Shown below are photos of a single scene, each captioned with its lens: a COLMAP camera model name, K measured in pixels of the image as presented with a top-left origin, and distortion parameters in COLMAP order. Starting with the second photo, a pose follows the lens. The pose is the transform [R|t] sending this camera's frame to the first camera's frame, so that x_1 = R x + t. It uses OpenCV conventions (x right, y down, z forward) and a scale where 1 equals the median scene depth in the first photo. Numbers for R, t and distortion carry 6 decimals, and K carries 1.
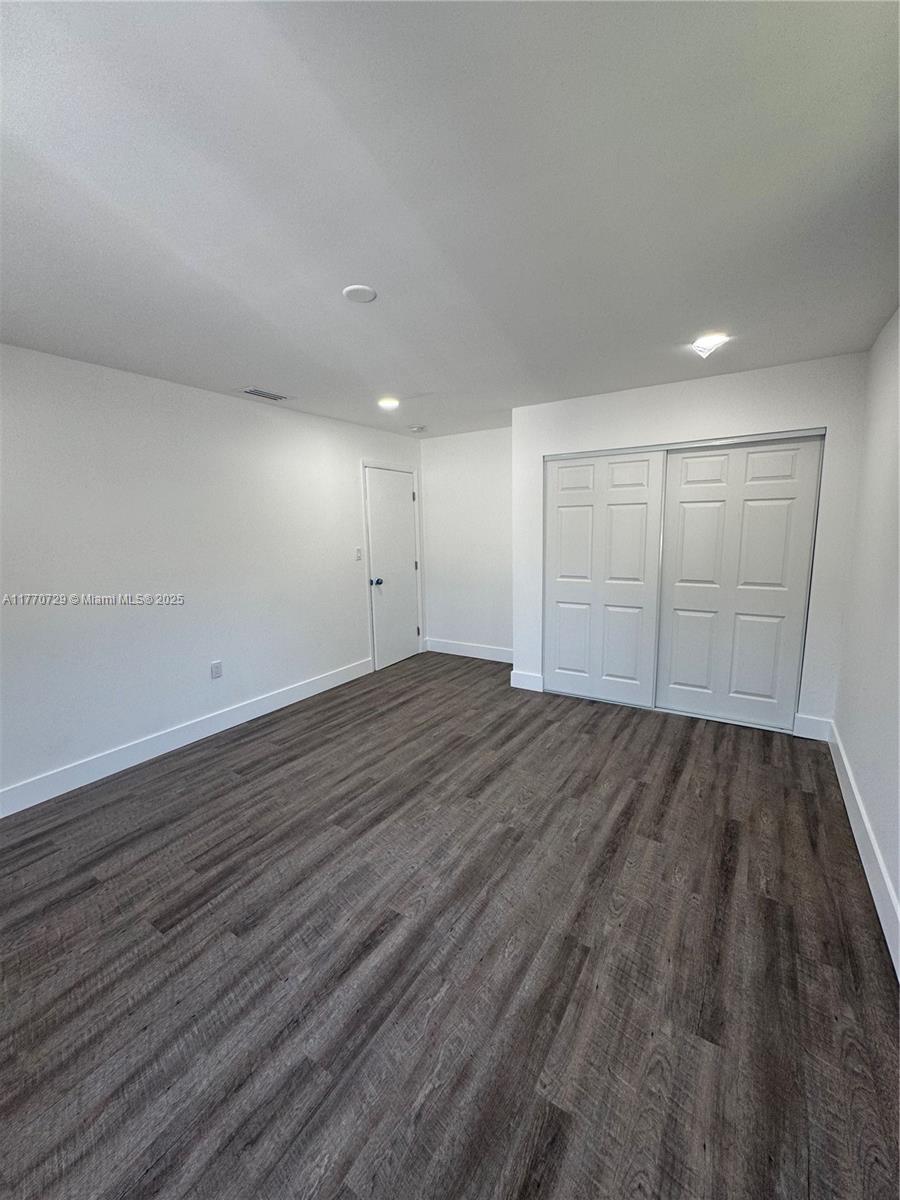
lens RADIAL K [[475.2, 0, 450.0], [0, 475.2, 600.0], [0, 0, 1]] dist [-0.003404, -0.000098]
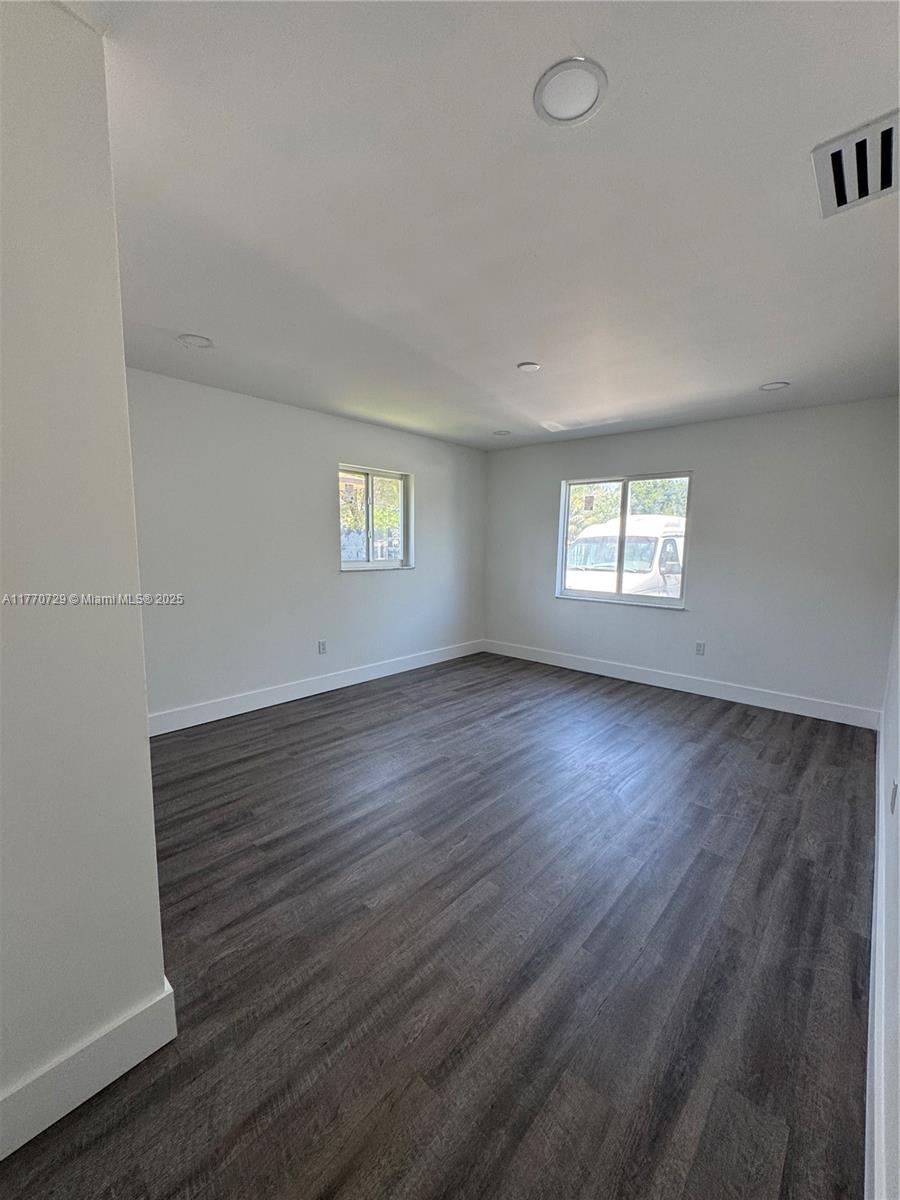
lens RADIAL K [[475.2, 0, 450.0], [0, 475.2, 600.0], [0, 0, 1]] dist [-0.003404, -0.000098]
pose [[-0.986540, -0.009788, 0.163228, -0.222174], [0.035385, 0.961776, 0.271541, -0.397513], [-0.159647, 0.273661, -0.948484, 2.950259]]
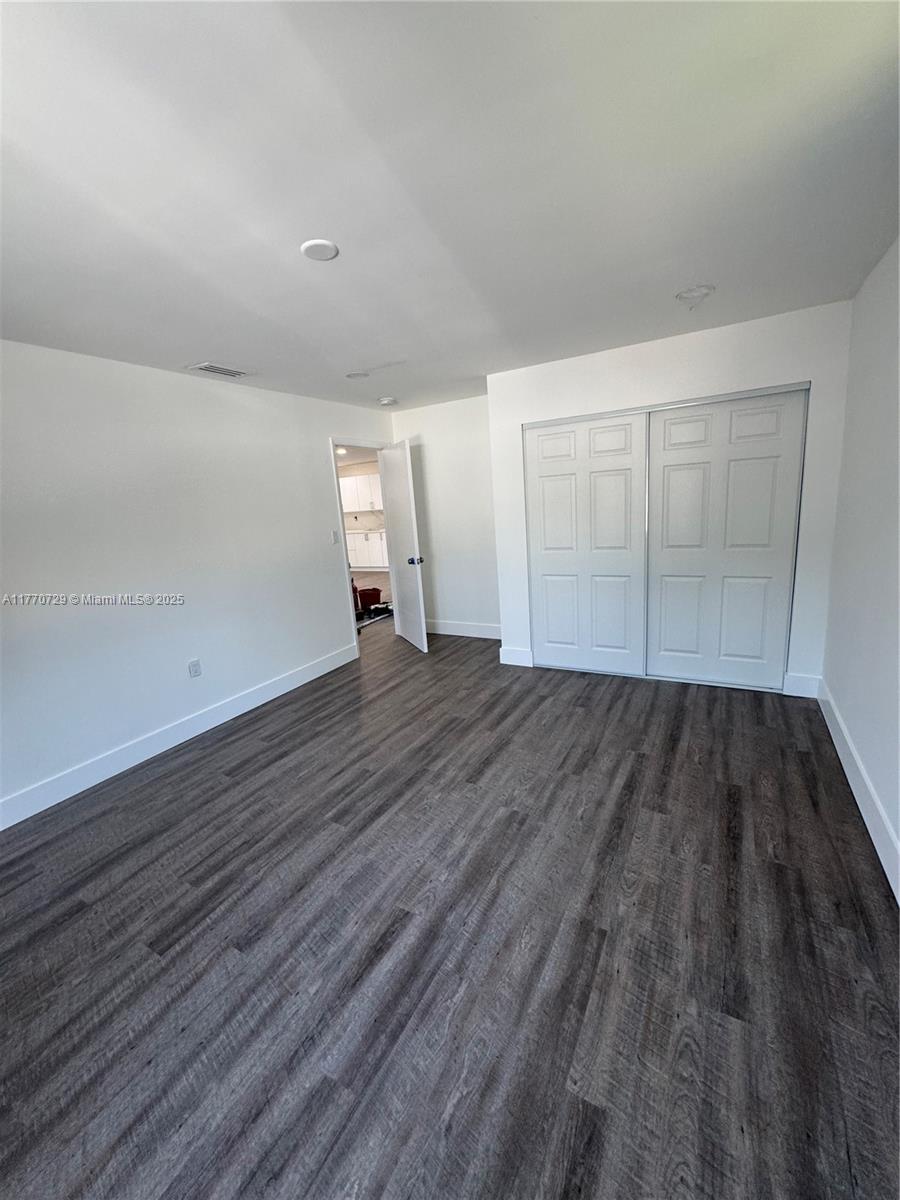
lens RADIAL K [[475.2, 0, 450.0], [0, 475.2, 600.0], [0, 0, 1]] dist [-0.003404, -0.000098]
pose [[0.997169, -0.061894, 0.042692, -0.026686], [0.059617, 0.996830, 0.052682, -0.019032], [-0.045818, -0.049987, 0.997698, 0.066356]]
